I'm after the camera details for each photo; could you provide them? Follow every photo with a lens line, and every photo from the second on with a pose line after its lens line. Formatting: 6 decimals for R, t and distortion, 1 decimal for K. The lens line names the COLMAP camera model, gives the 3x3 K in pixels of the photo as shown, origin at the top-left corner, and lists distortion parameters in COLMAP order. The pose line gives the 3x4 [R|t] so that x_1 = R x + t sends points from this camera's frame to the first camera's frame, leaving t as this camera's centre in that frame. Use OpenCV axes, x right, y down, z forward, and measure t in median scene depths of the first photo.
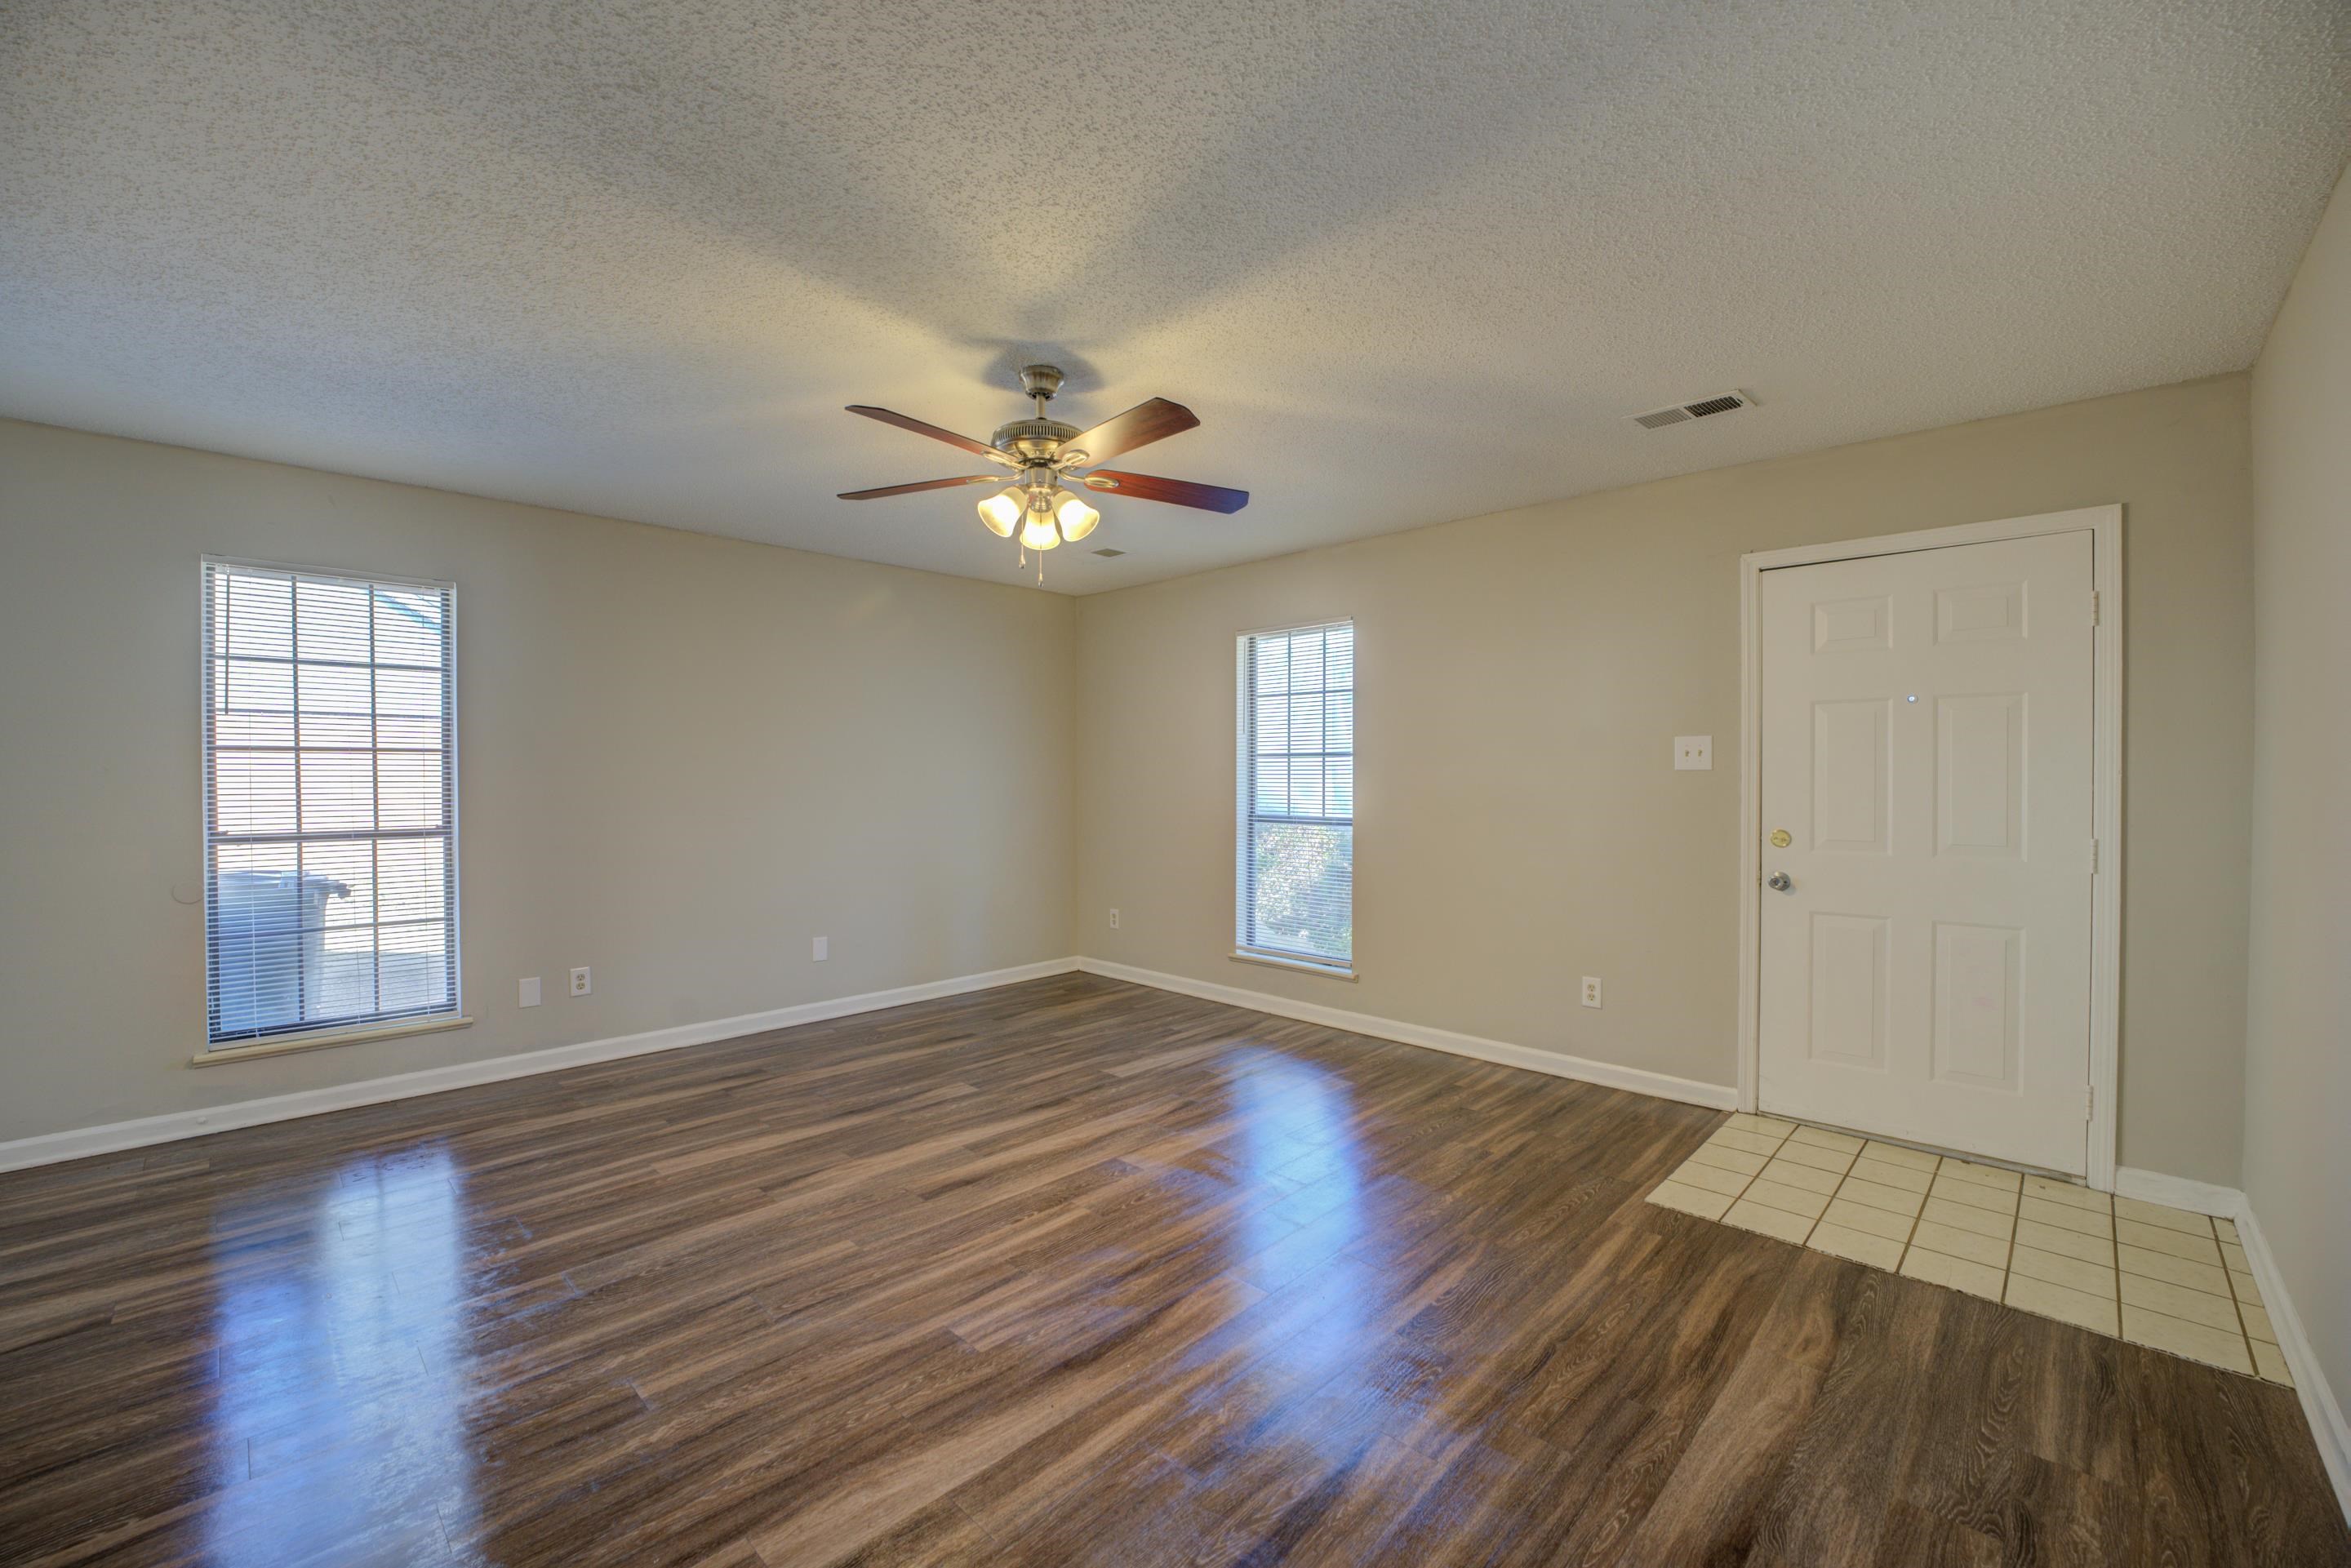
lens RADIAL K [[948.5, 0, 1169.1], [0, 948.5, 786.9], [0, 0, 1]] dist [-0.029850, 0.004628]
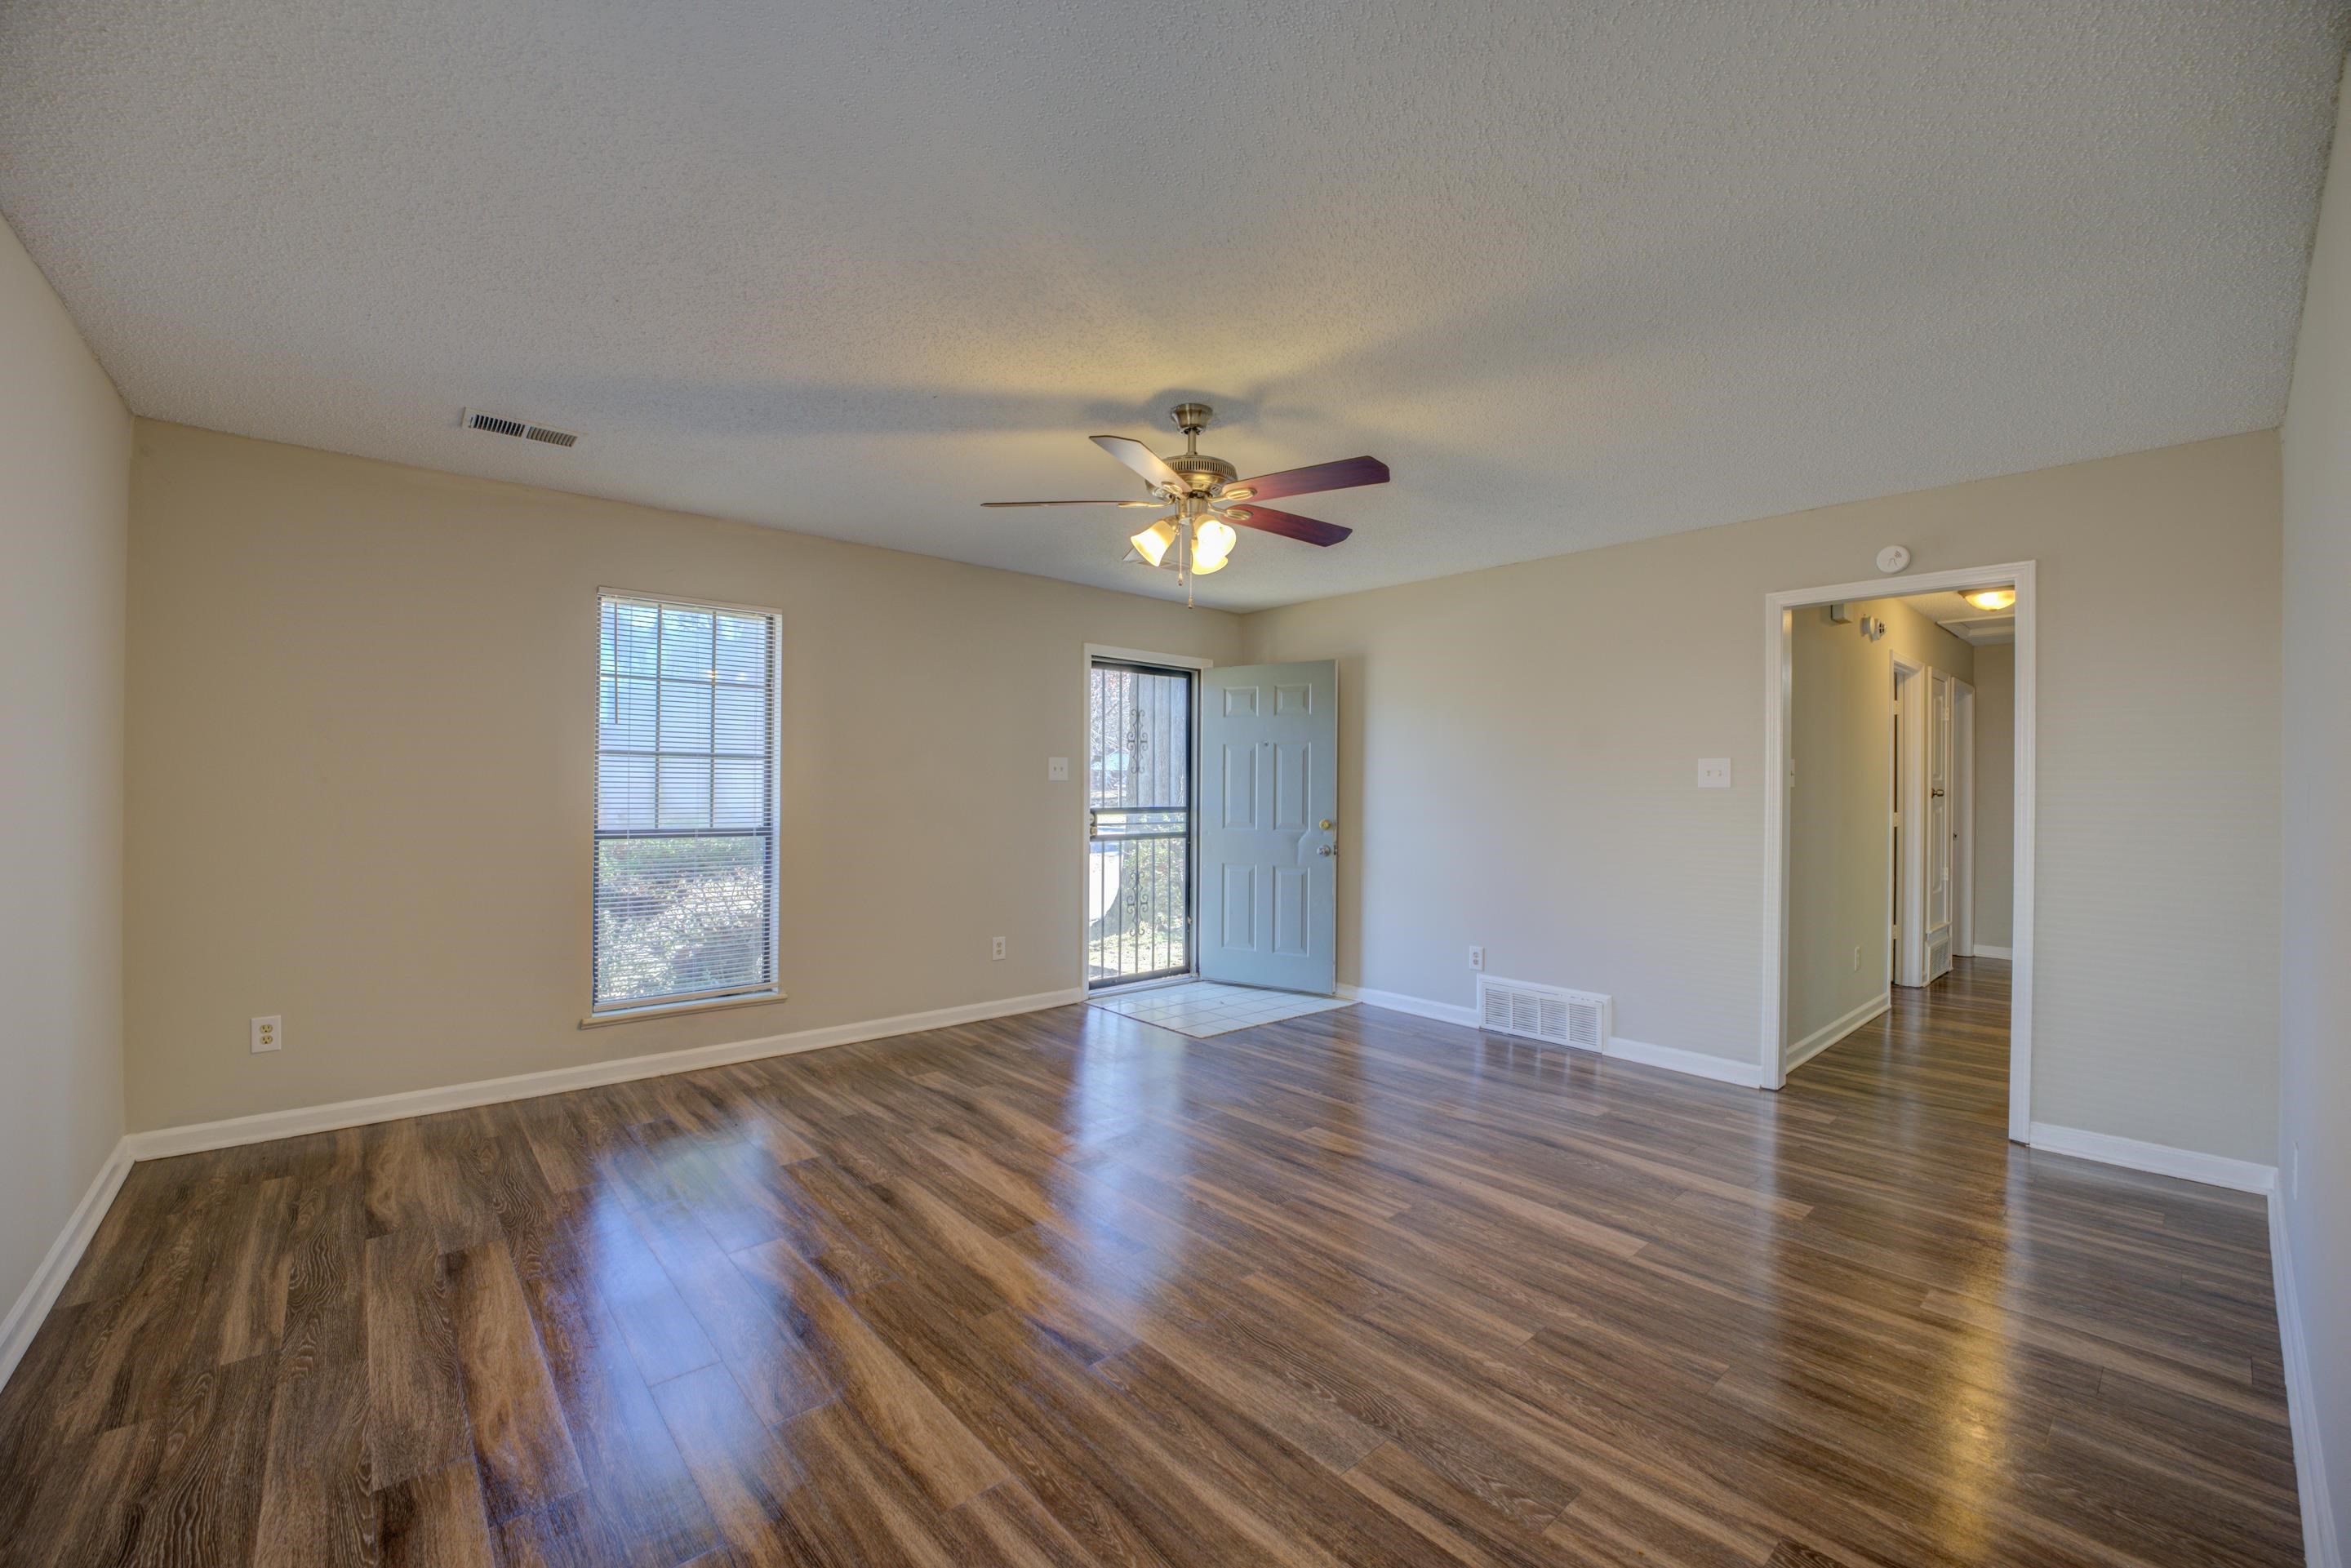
lens RADIAL K [[948.5, 0, 1169.1], [0, 948.5, 786.9], [0, 0, 1]] dist [-0.029850, 0.004628]
pose [[0.078049, 0.001182, 0.996949, -1.055789], [0.001166, 0.999999, -0.001277, -0.006816], [-0.996949, 0.001262, 0.078048, 0.820454]]
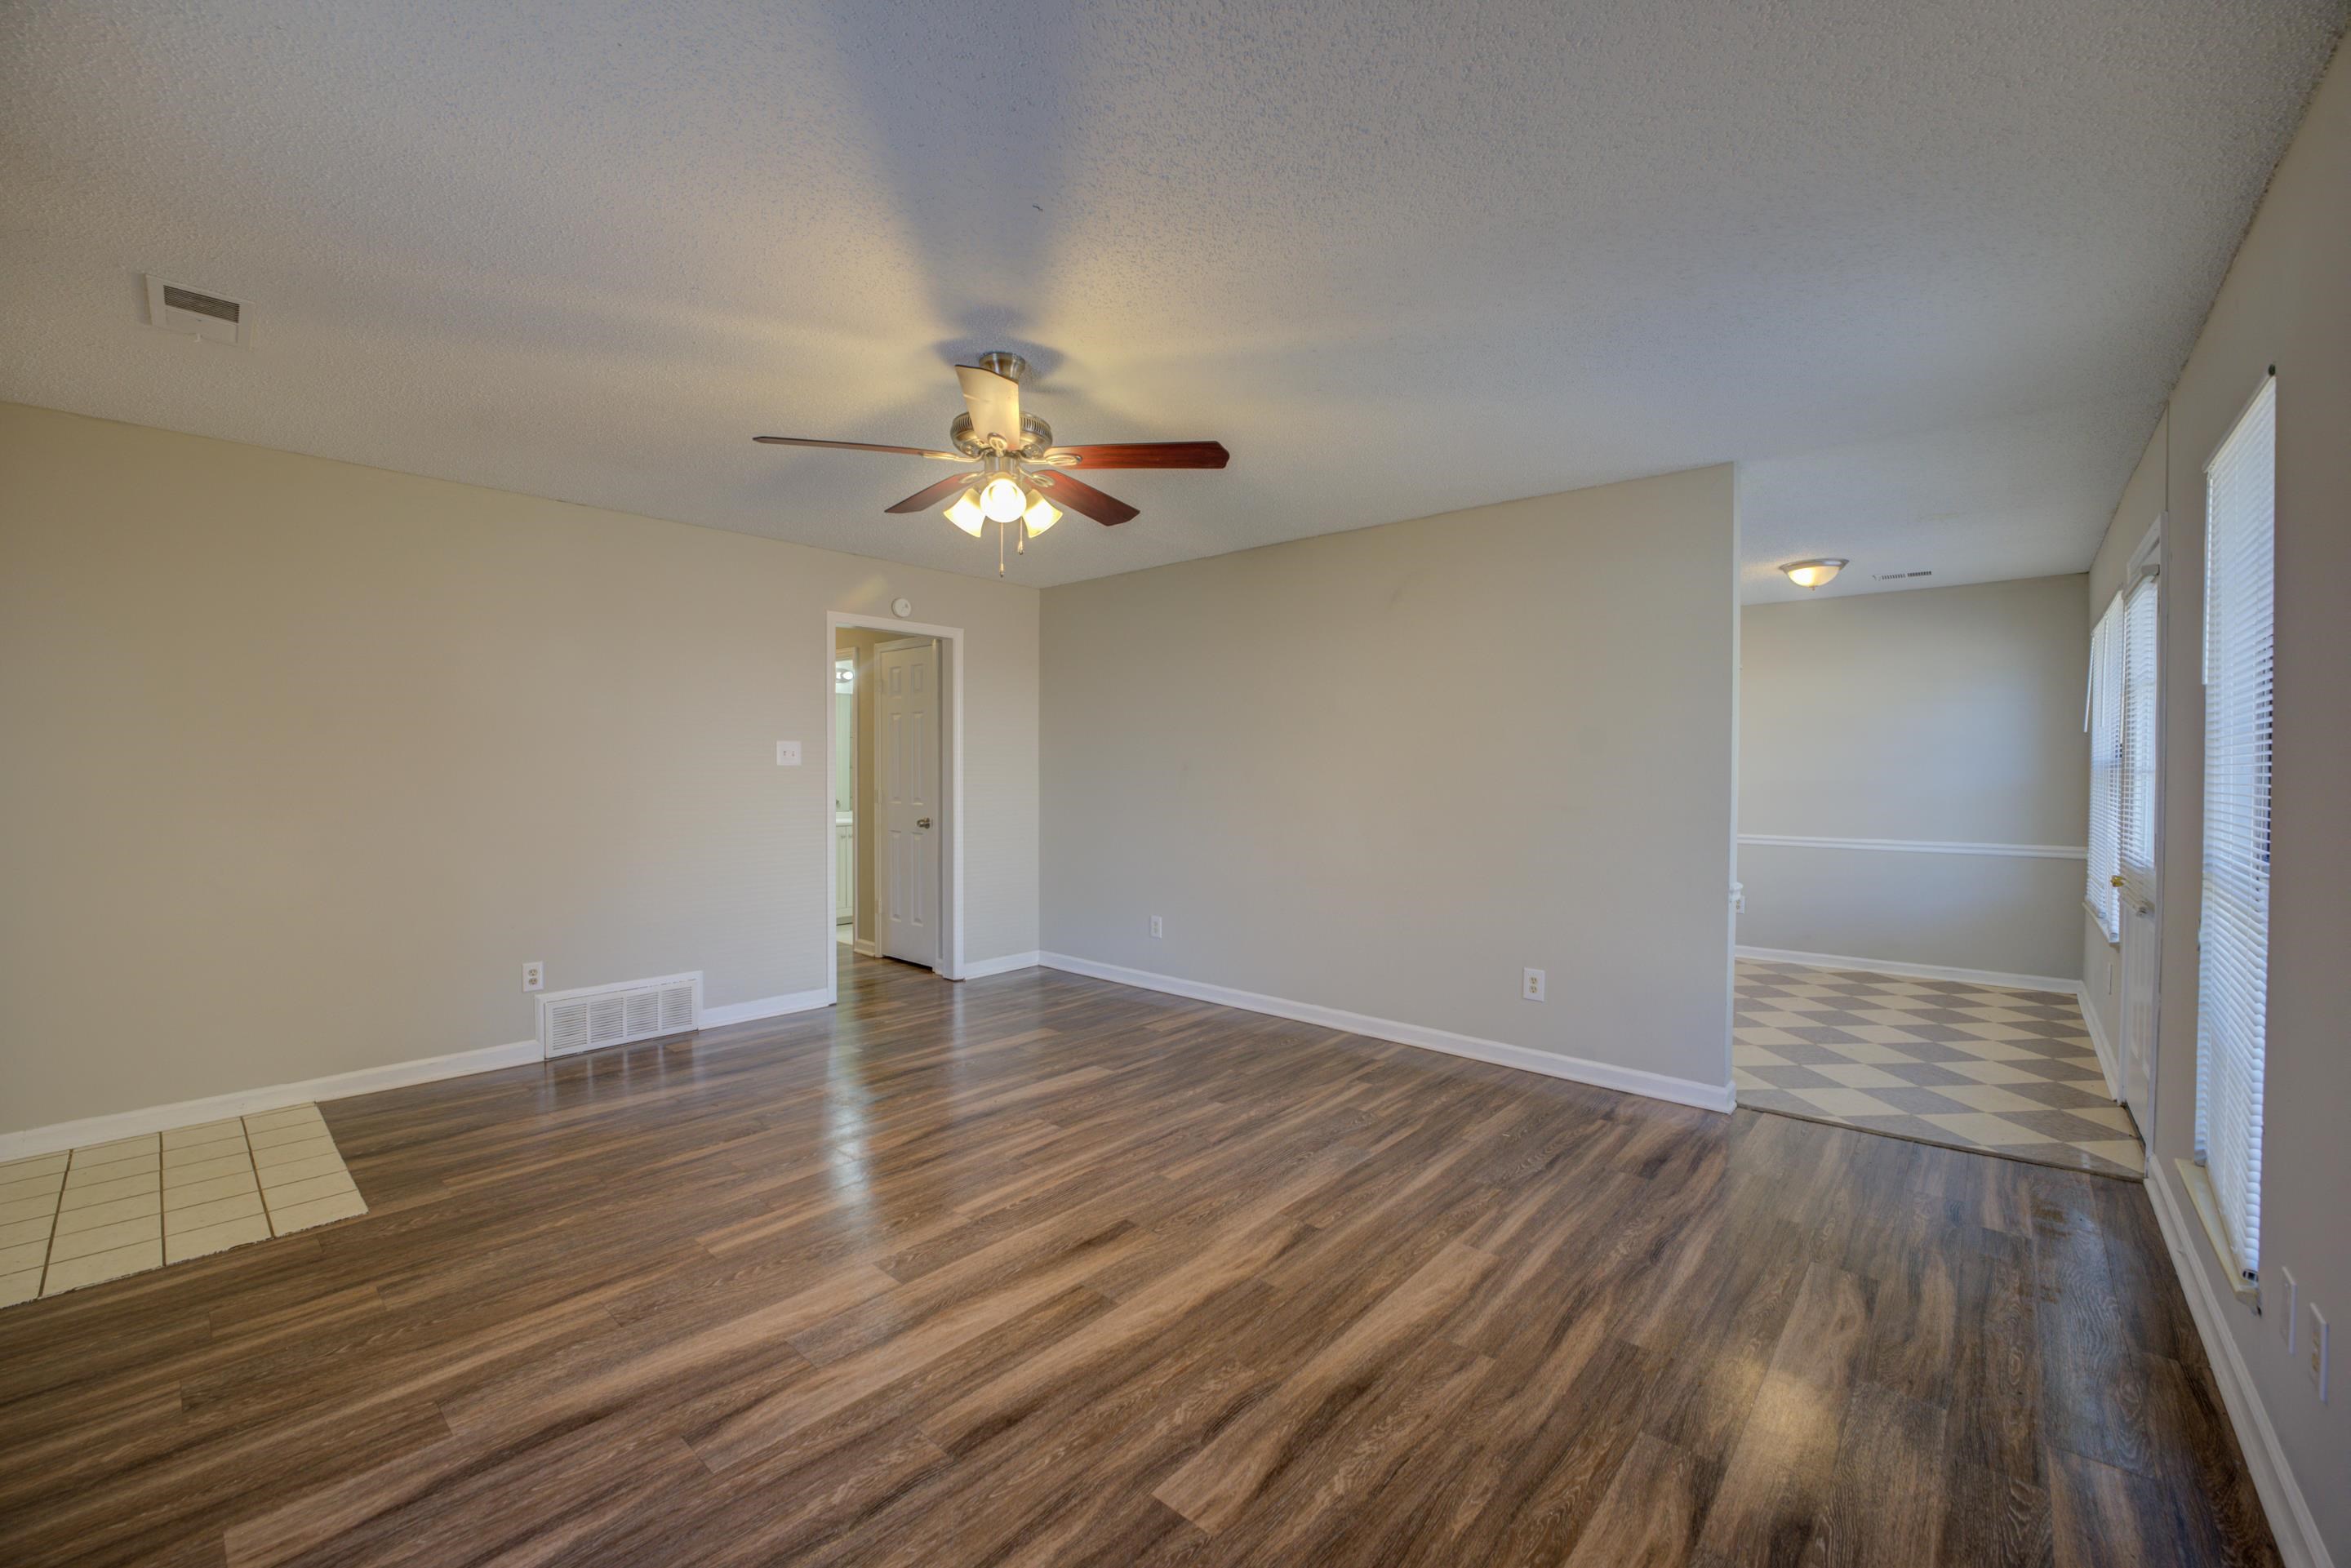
lens RADIAL K [[948.5, 0, 1169.1], [0, 948.5, 786.9], [0, 0, 1]] dist [-0.029850, 0.004628]
pose [[-0.998926, -0.003795, -0.046177, -0.231221], [-0.005085, 0.999599, 0.027844, -0.018708], [0.046053, 0.028049, -0.998545, 1.745406]]
